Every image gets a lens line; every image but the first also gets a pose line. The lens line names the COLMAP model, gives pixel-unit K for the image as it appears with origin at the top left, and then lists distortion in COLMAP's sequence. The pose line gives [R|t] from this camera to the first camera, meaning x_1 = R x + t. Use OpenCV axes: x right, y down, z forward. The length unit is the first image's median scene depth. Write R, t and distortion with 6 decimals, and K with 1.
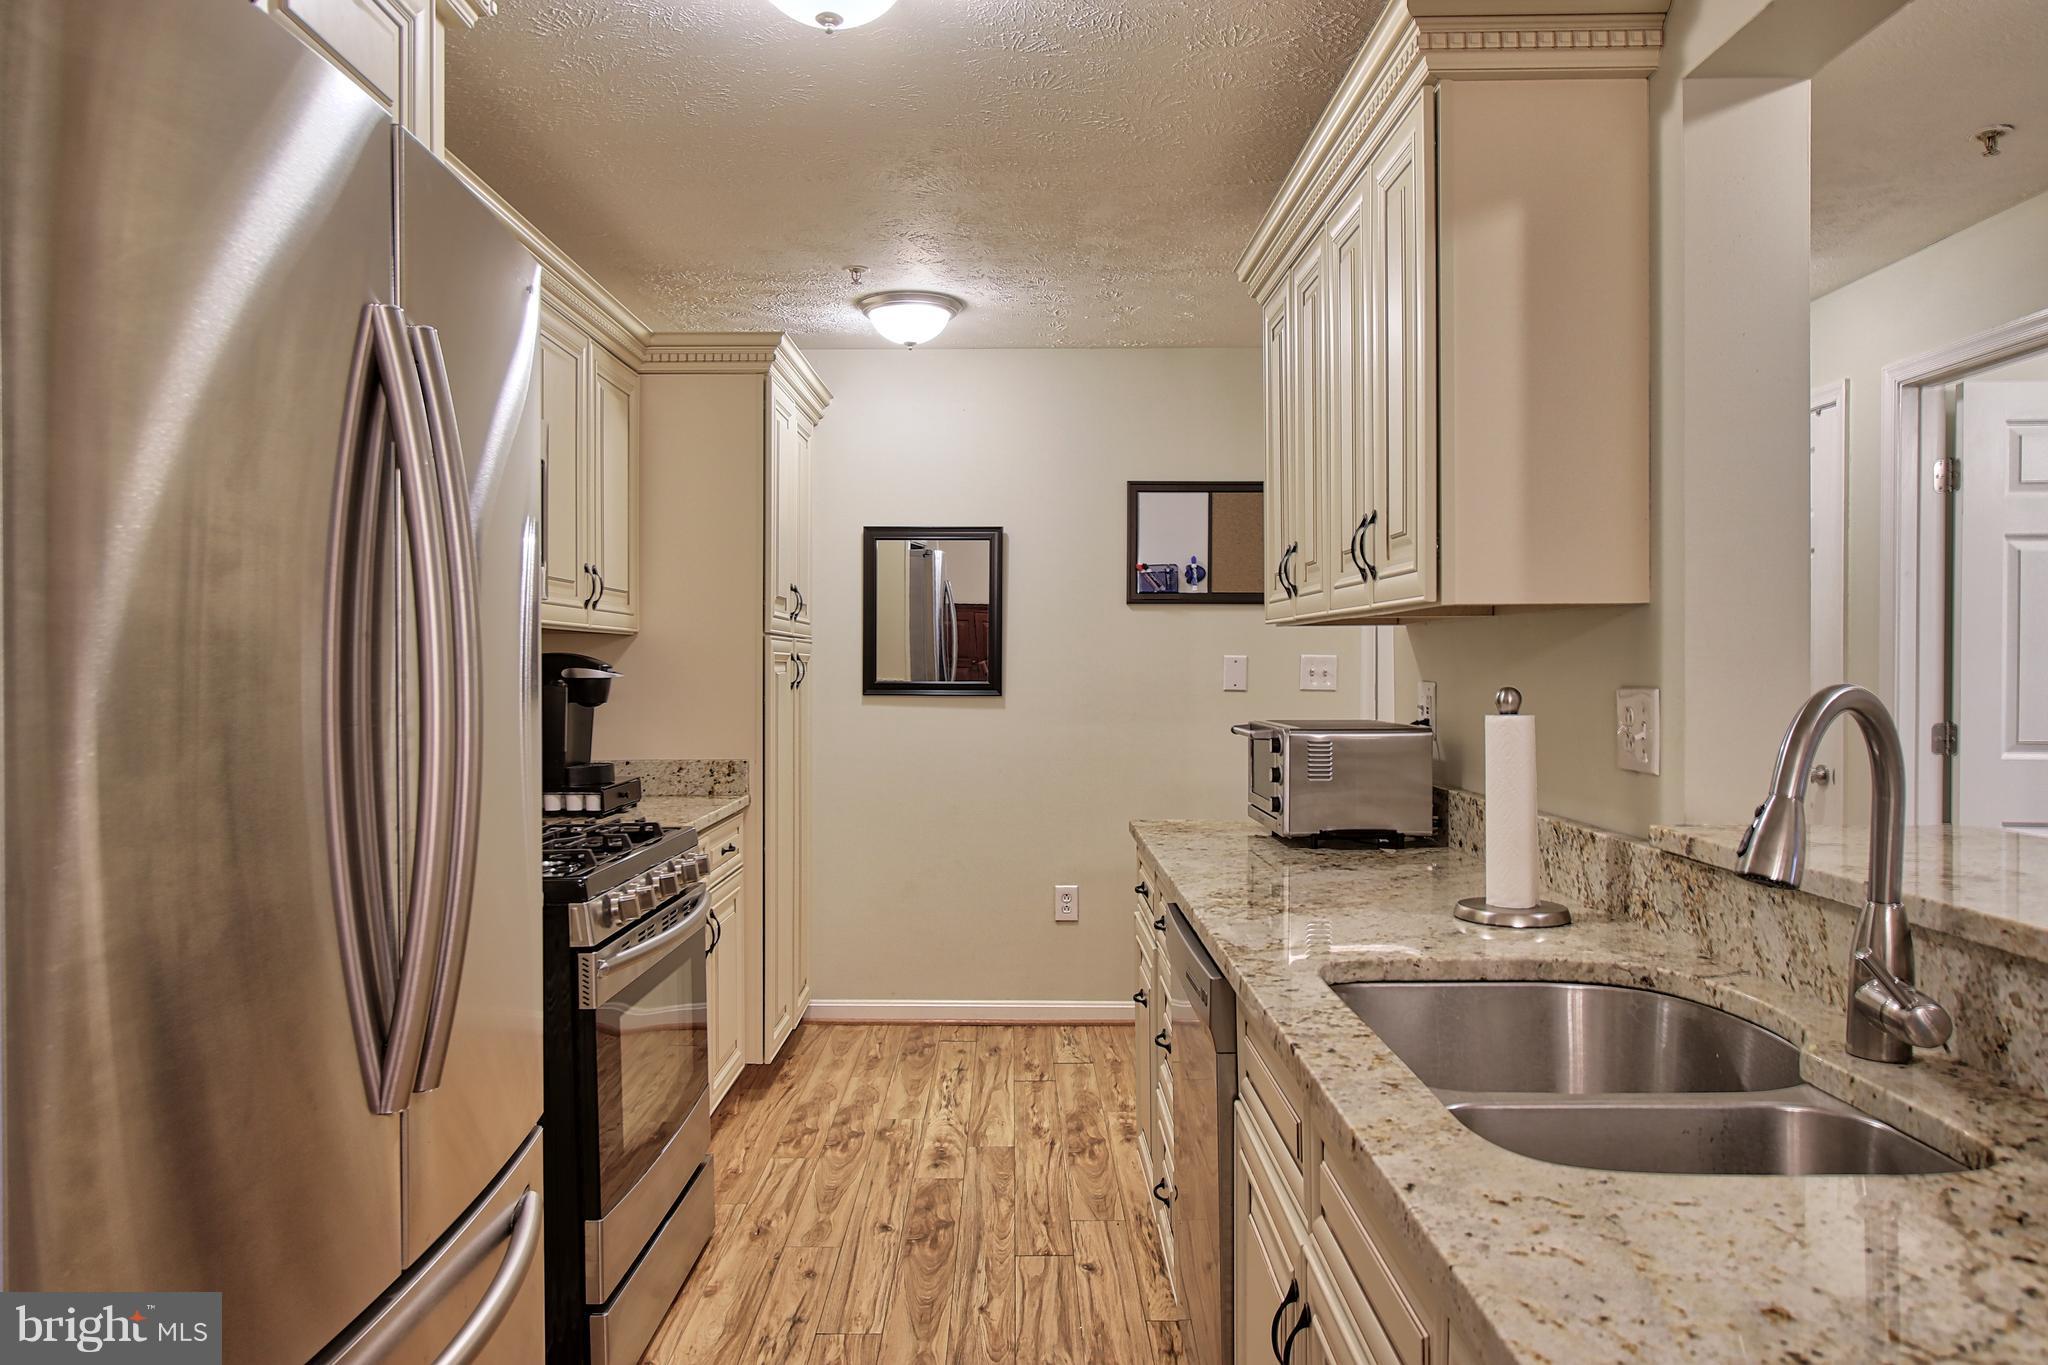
lens RADIAL K [[1349.0, 0, 1011.0], [0, 1349.0, 677.1], [0, 0, 1]] dist [-0.009462, 0.015134]
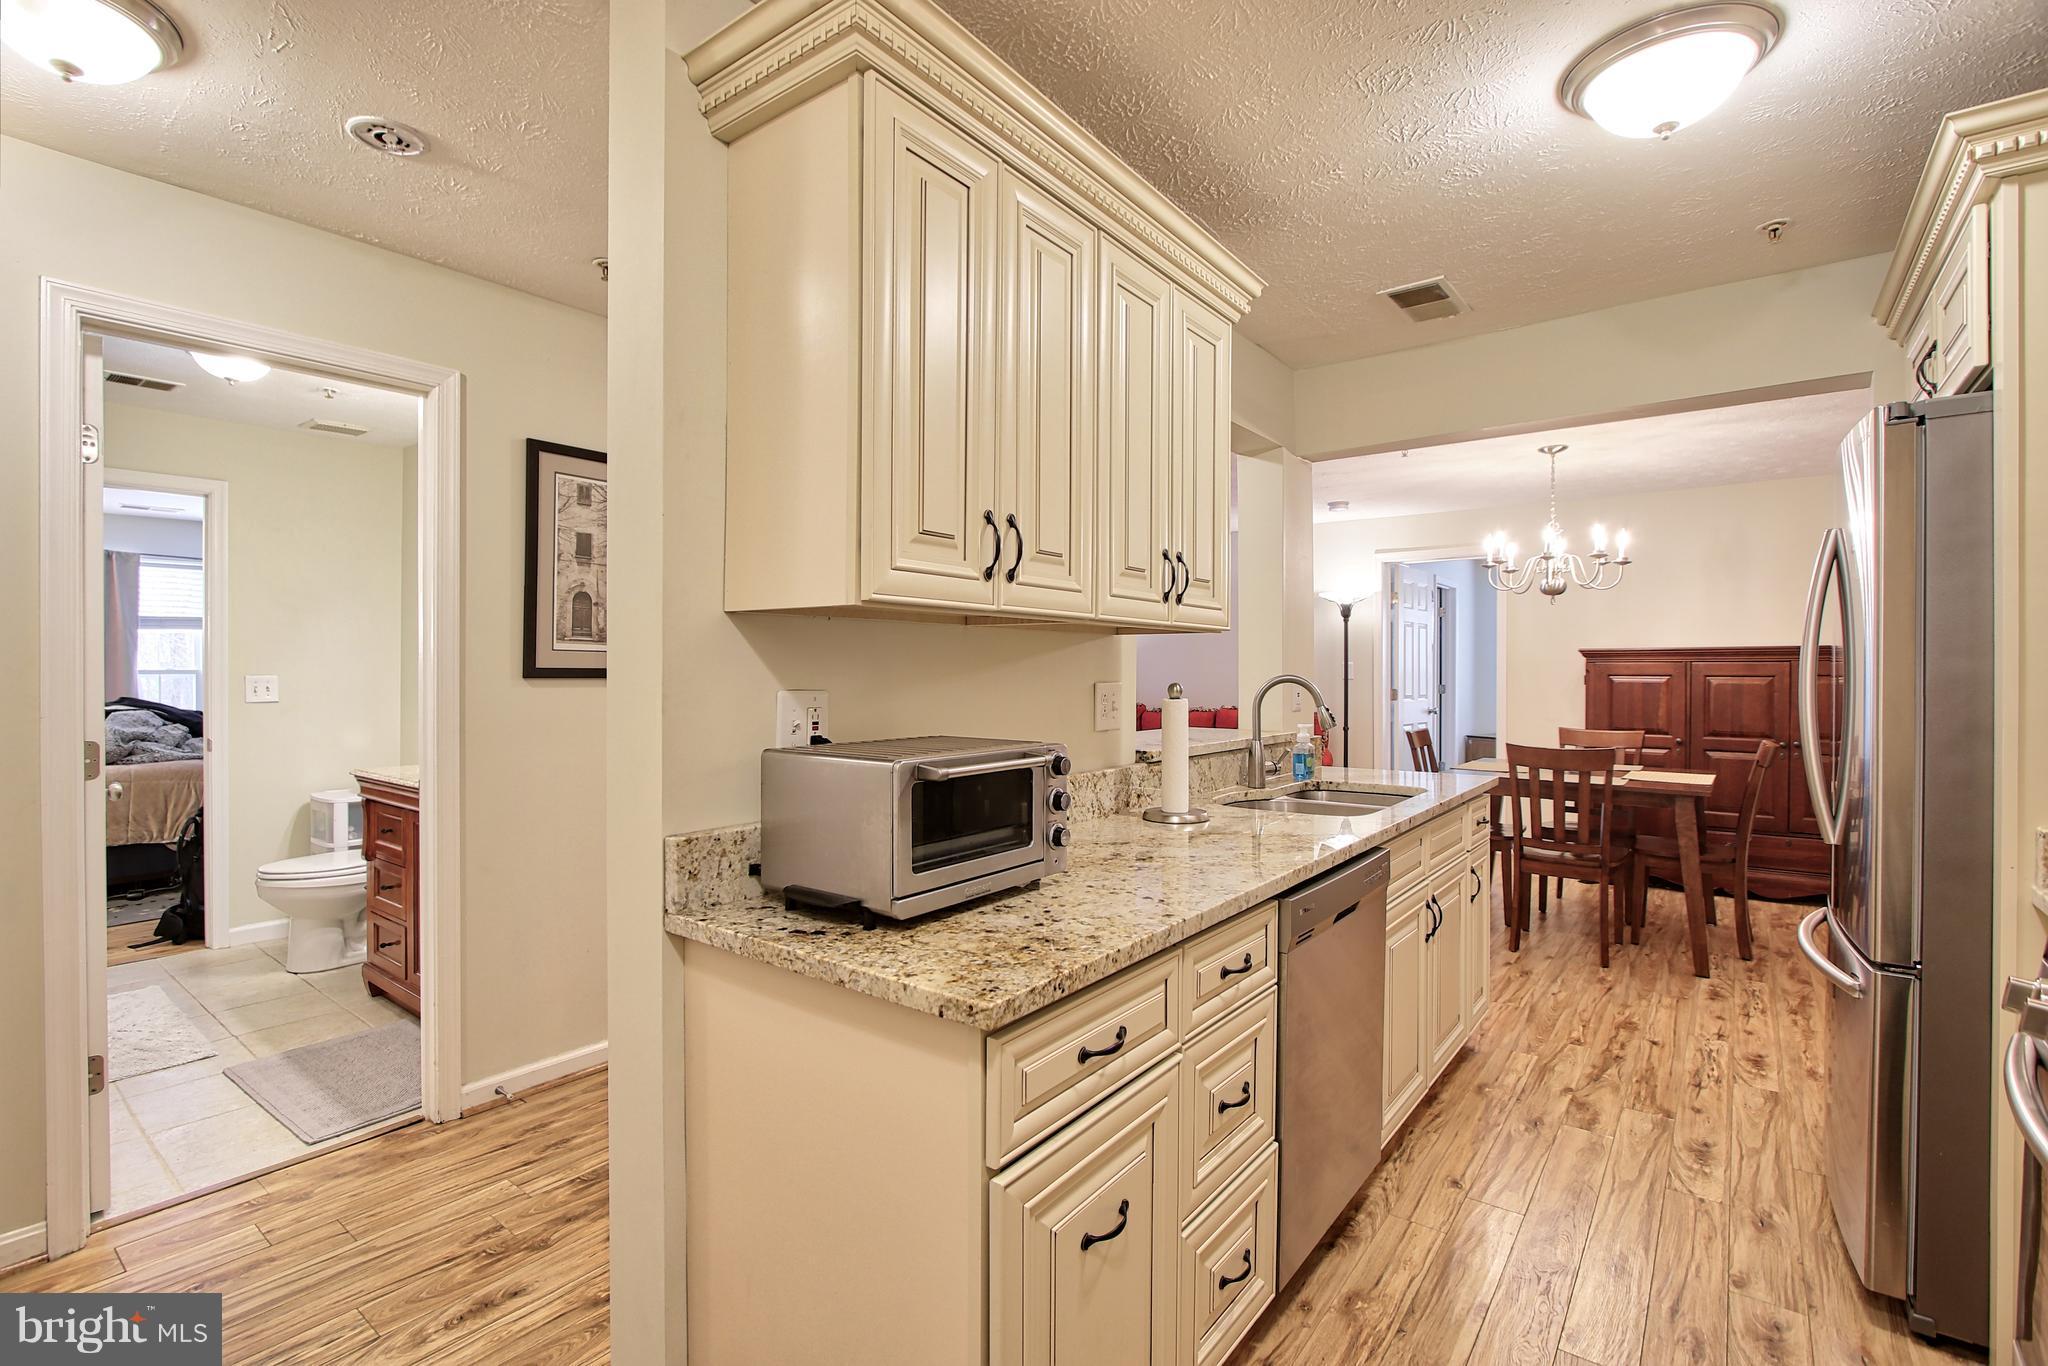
lens RADIAL K [[944.1, 0, 1003.8], [0, 944.1, 675.7], [0, 0, 1]] dist [-0.012800, 0.002018]
pose [[-0.785481, -0.001291, 0.618884, -0.144531], [0.005953, 0.999936, 0.009641, -0.011085], [-0.618857, 0.011257, -0.785423, 1.498915]]
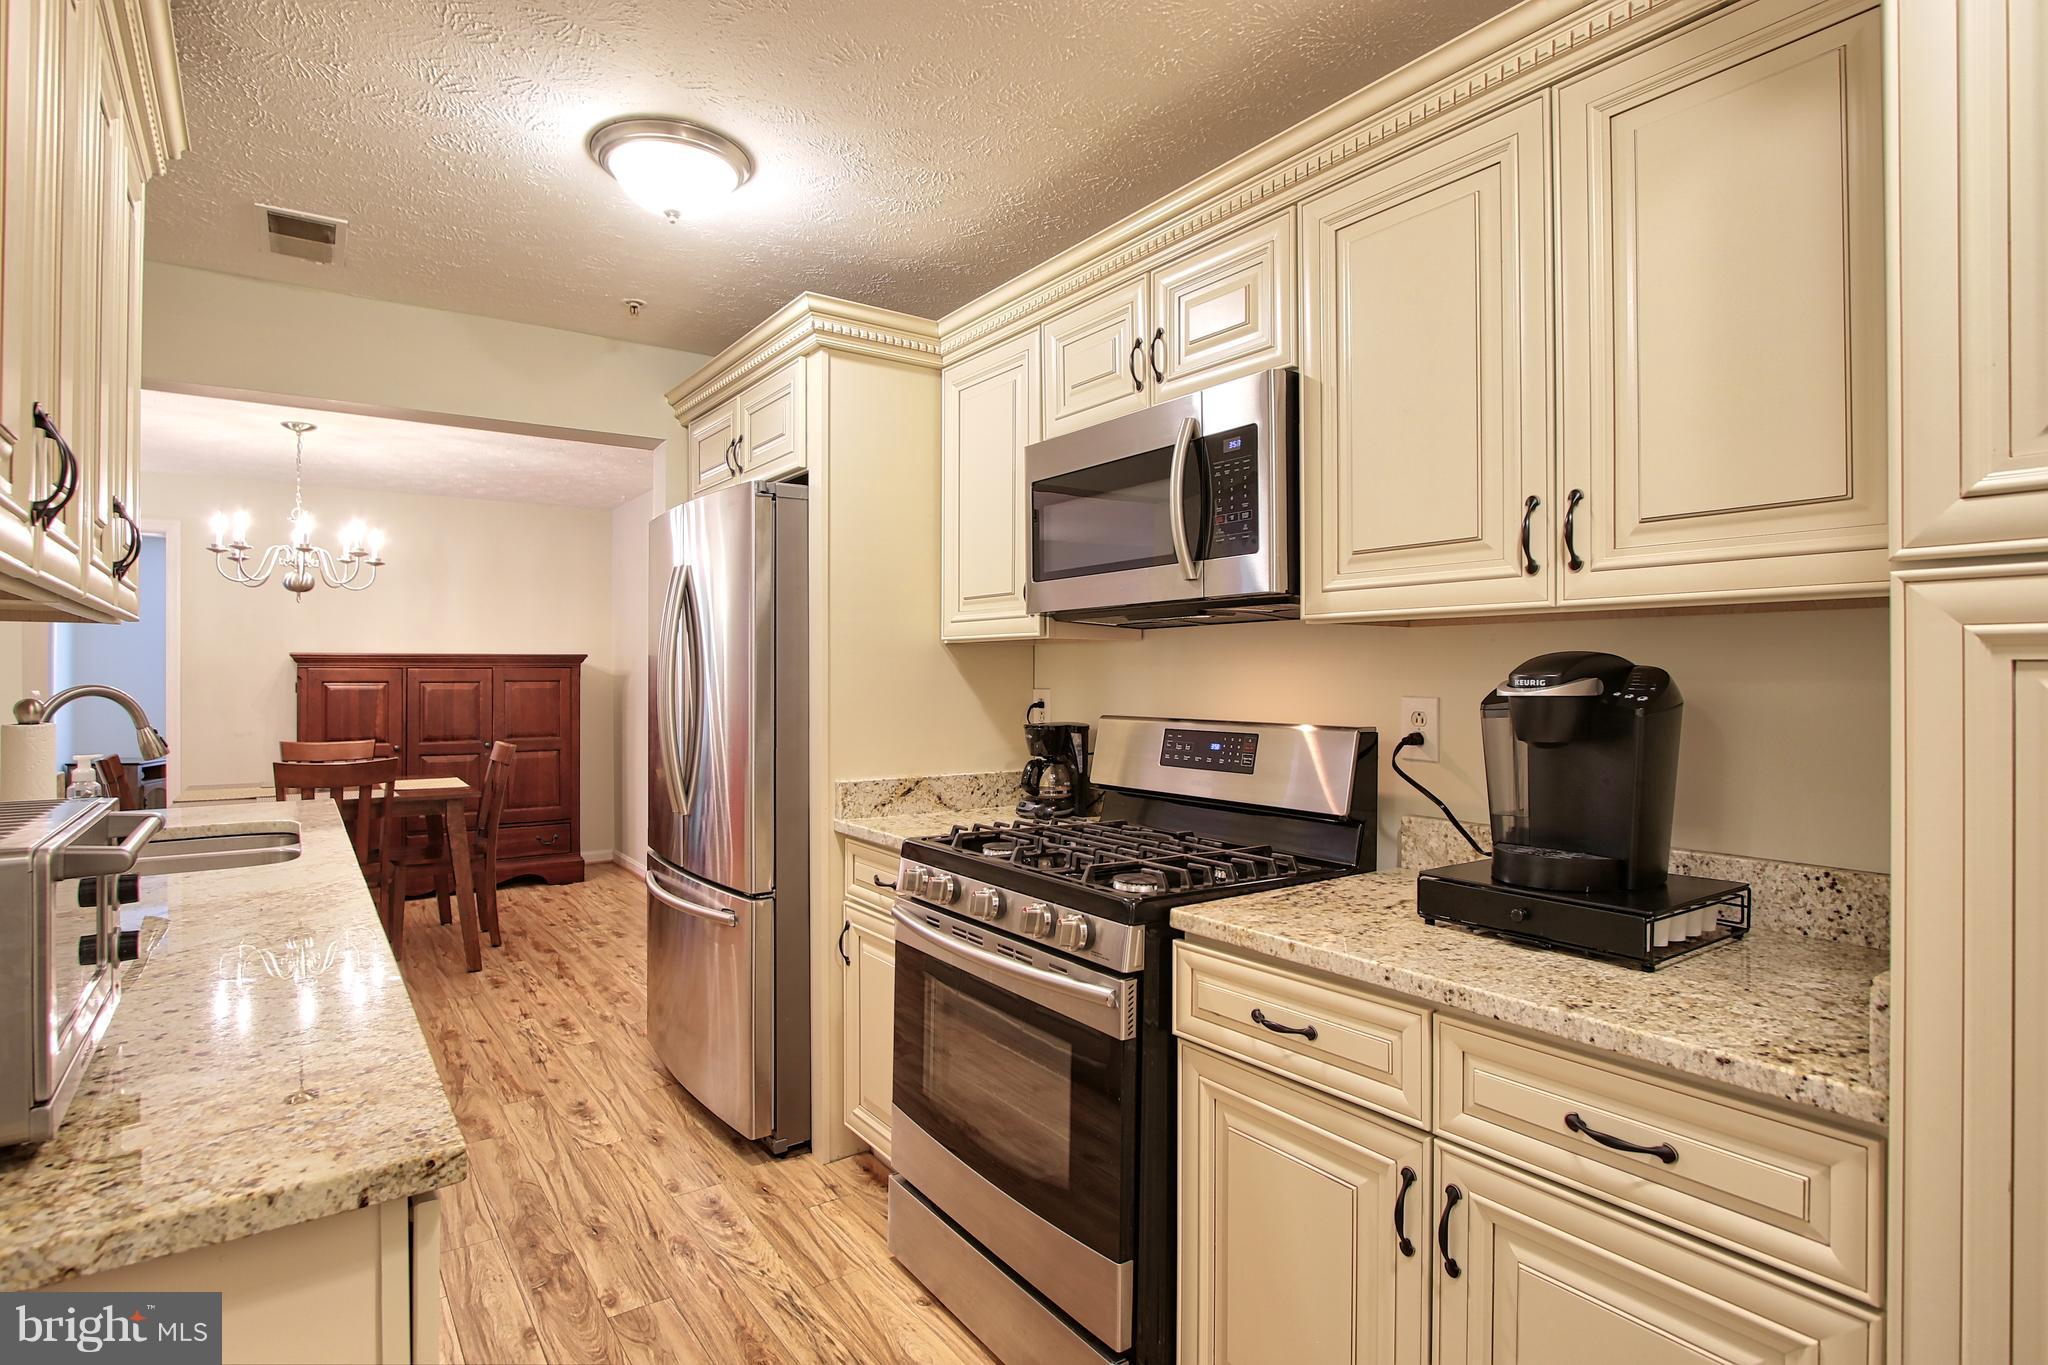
lens RADIAL K [[1040.1, 0, 1004.3], [0, 1040.1, 673.5], [0, 0, 1]] dist [-0.014910, 0.002422]
pose [[-0.817765, 0.003853, -0.575539, 0.149320], [0.000350, 0.999981, 0.006197, -0.013986], [0.575552, 0.004867, -0.817751, 1.543238]]
